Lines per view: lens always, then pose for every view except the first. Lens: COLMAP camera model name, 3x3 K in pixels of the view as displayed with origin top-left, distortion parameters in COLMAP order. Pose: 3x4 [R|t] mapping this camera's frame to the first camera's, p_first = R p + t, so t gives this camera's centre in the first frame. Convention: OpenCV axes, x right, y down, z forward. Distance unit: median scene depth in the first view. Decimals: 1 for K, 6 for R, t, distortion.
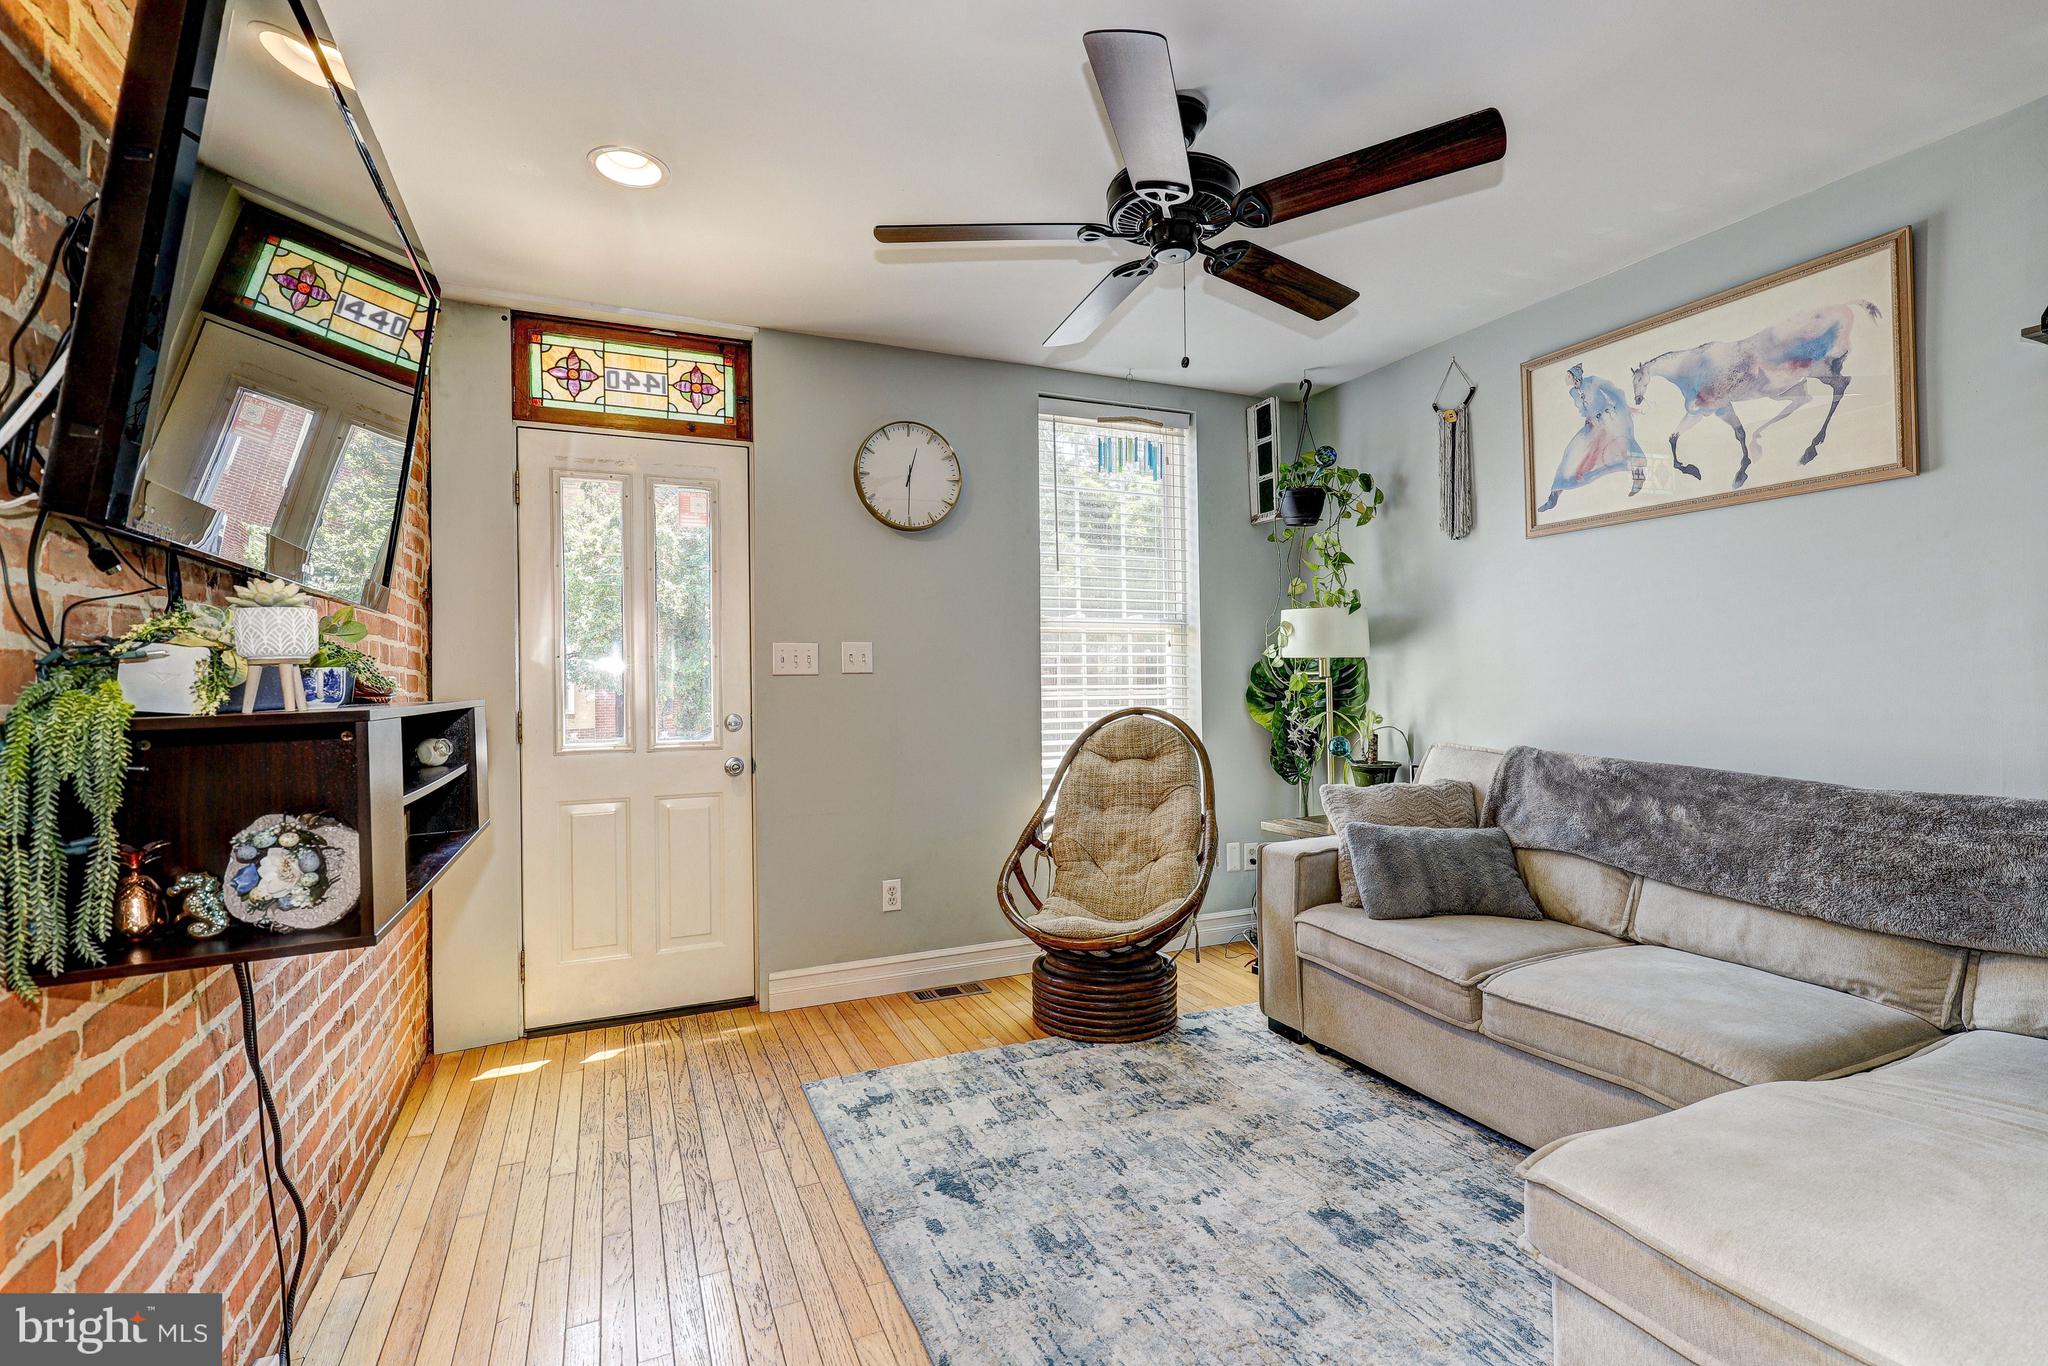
lens RADIAL K [[921.4, 0, 1030.5], [0, 921.4, 680.9], [0, 0, 1]] dist [-0.002614, 0.000668]
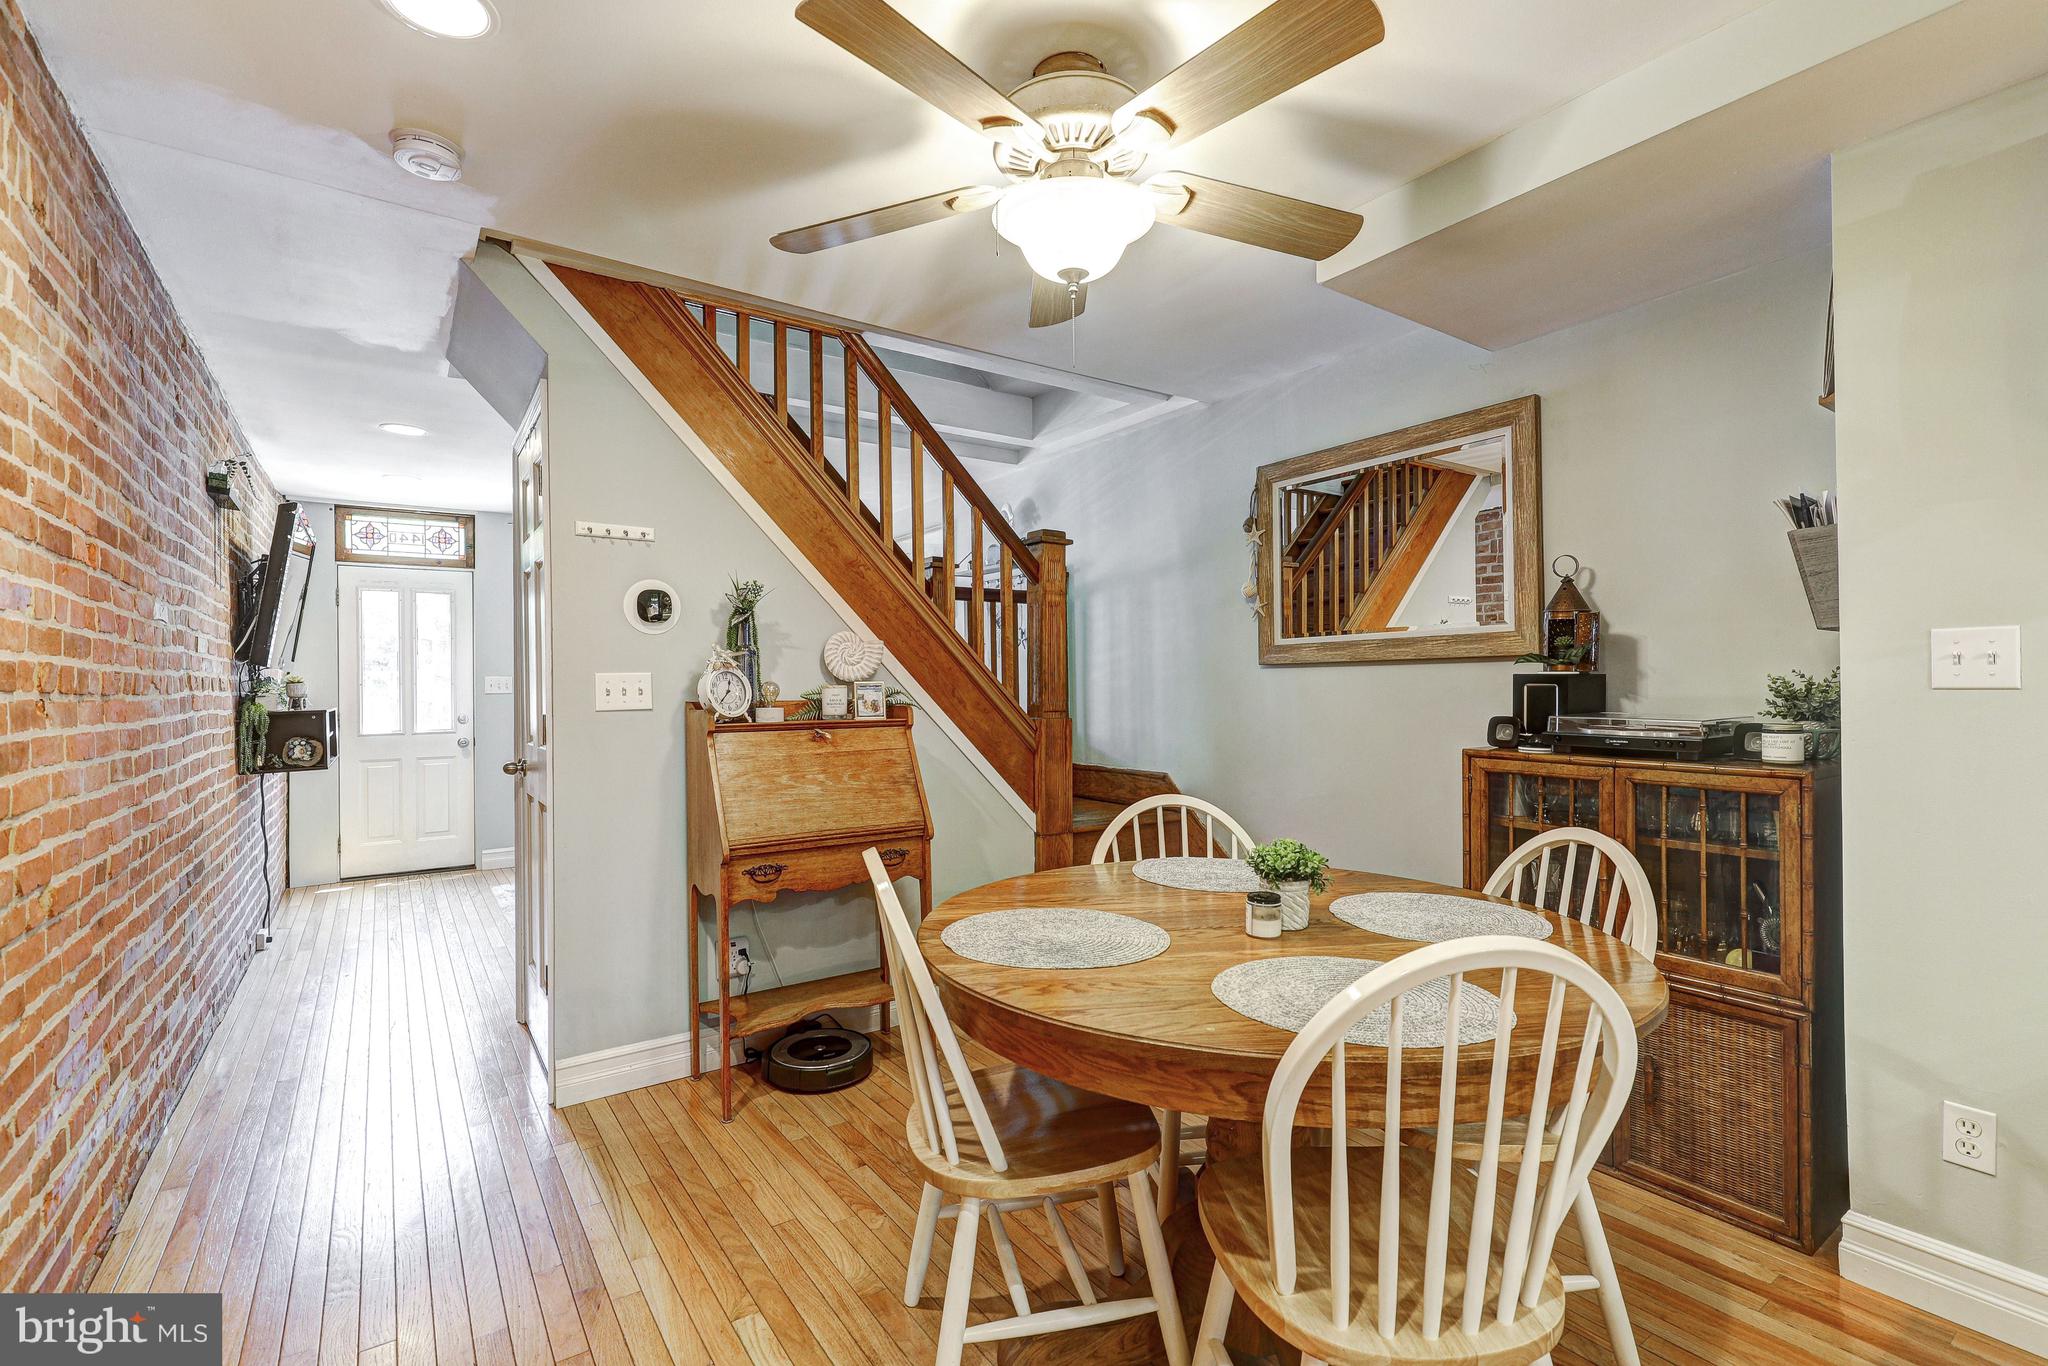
lens RADIAL K [[921.4, 0, 1039.0], [0, 921.4, 690.5], [0, 0, 1]] dist [-0.002614, 0.000668]
pose [[0.981645, 0.006226, 0.190614, 0.565426], [-0.006858, 0.999973, 0.002656, -0.031433], [-0.190592, -0.003914, 0.981661, -1.277988]]
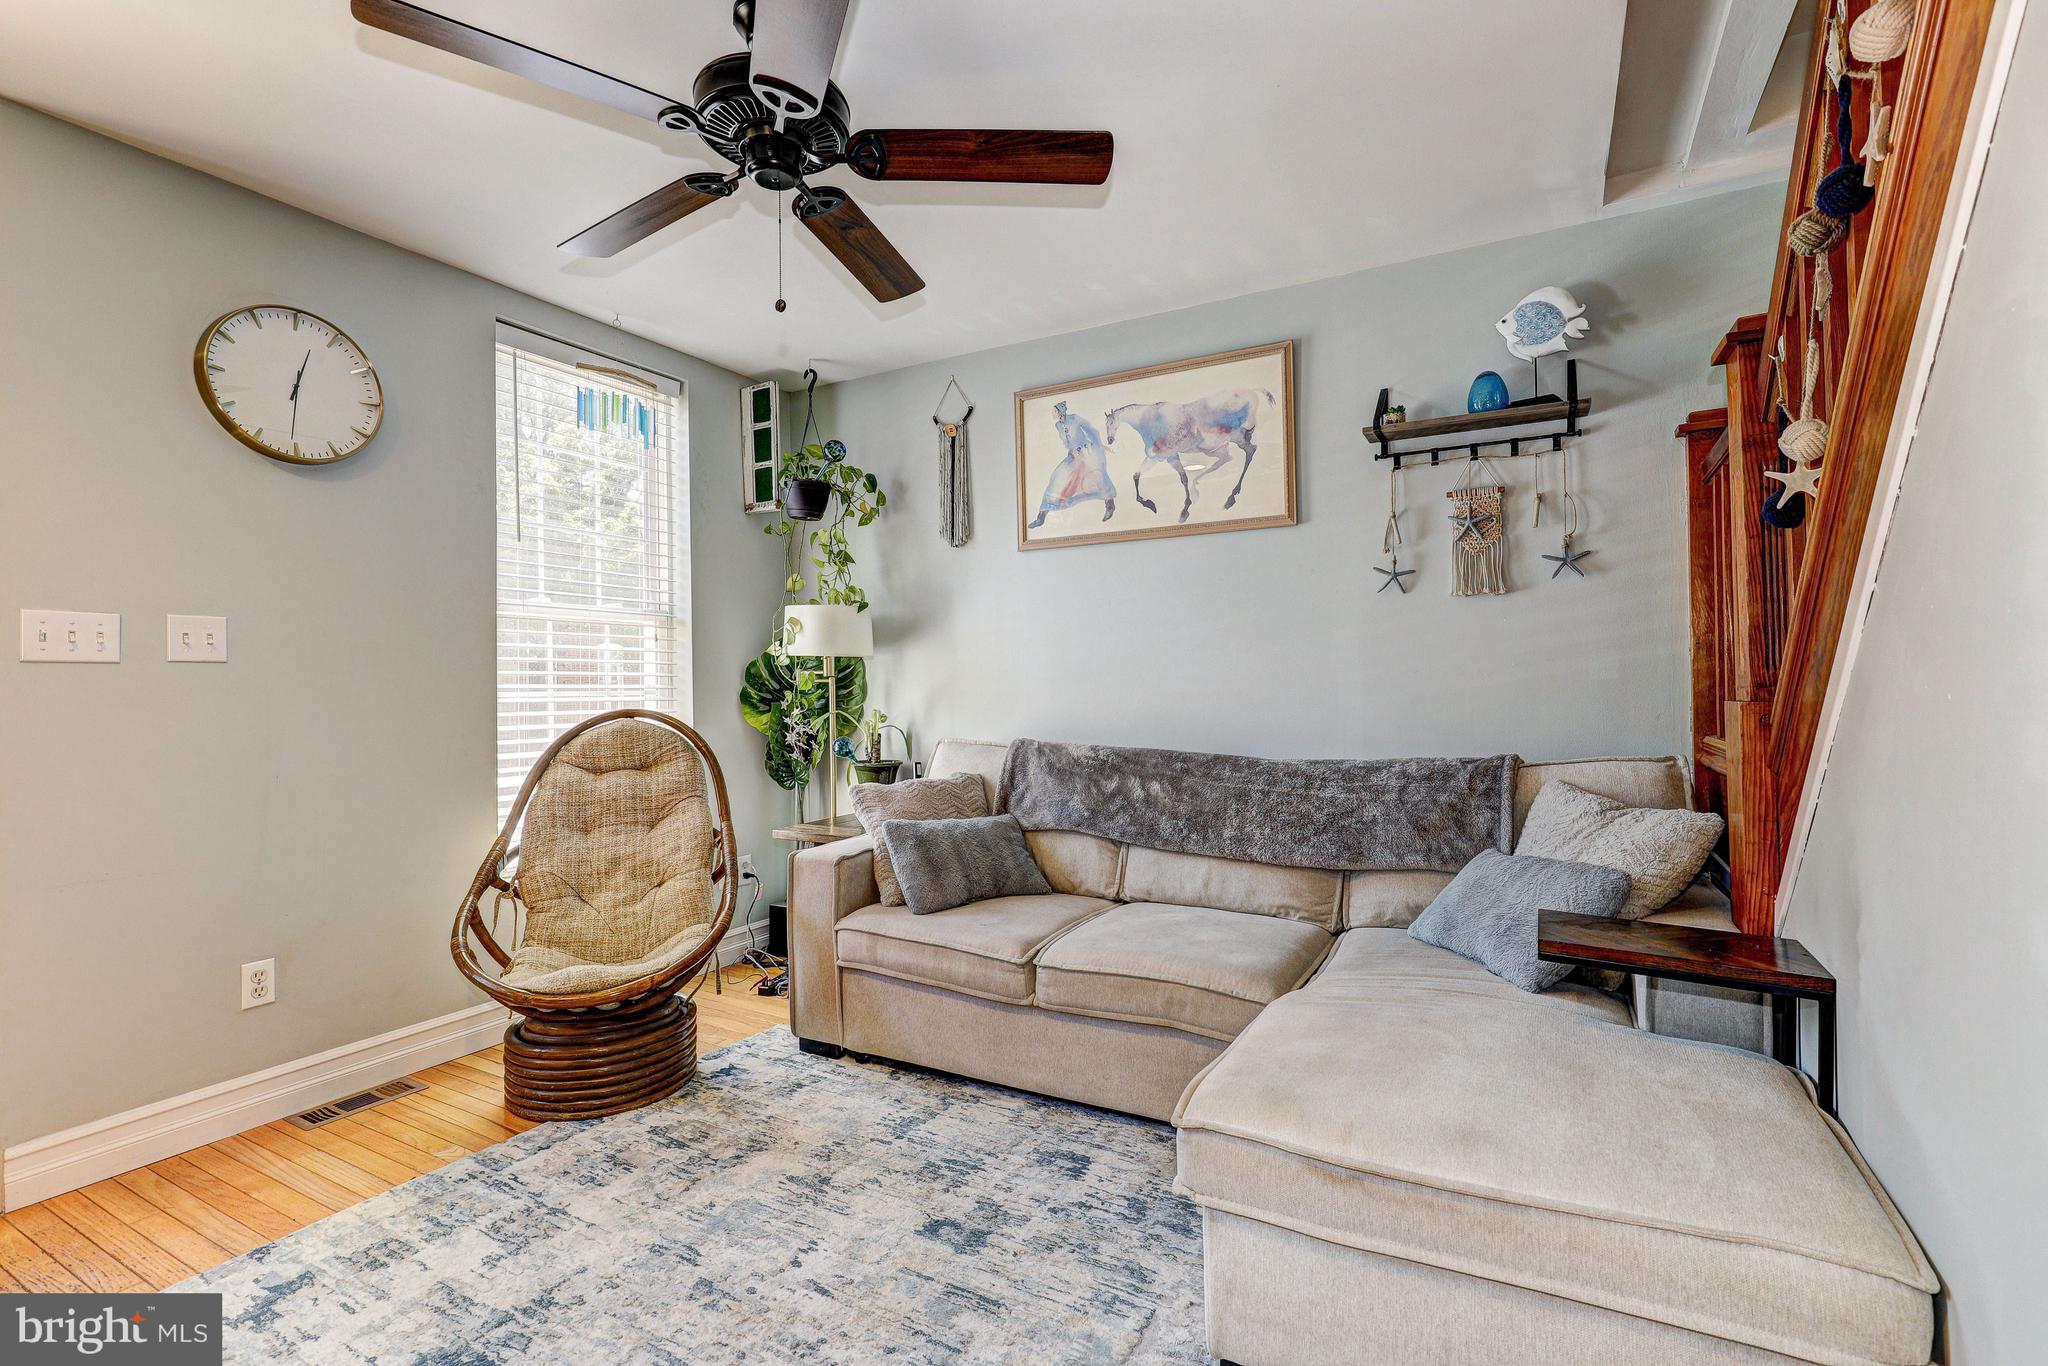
lens RADIAL K [[921.4, 0, 1032.8], [0, 921.4, 680.9], [0, 0, 1]] dist [-0.002614, 0.000668]
pose [[0.802871, 0.007463, 0.596106, -0.123623], [0.000098, 0.999920, -0.012651, 0.017888], [-0.596152, 0.010215, 0.802806, 0.121313]]
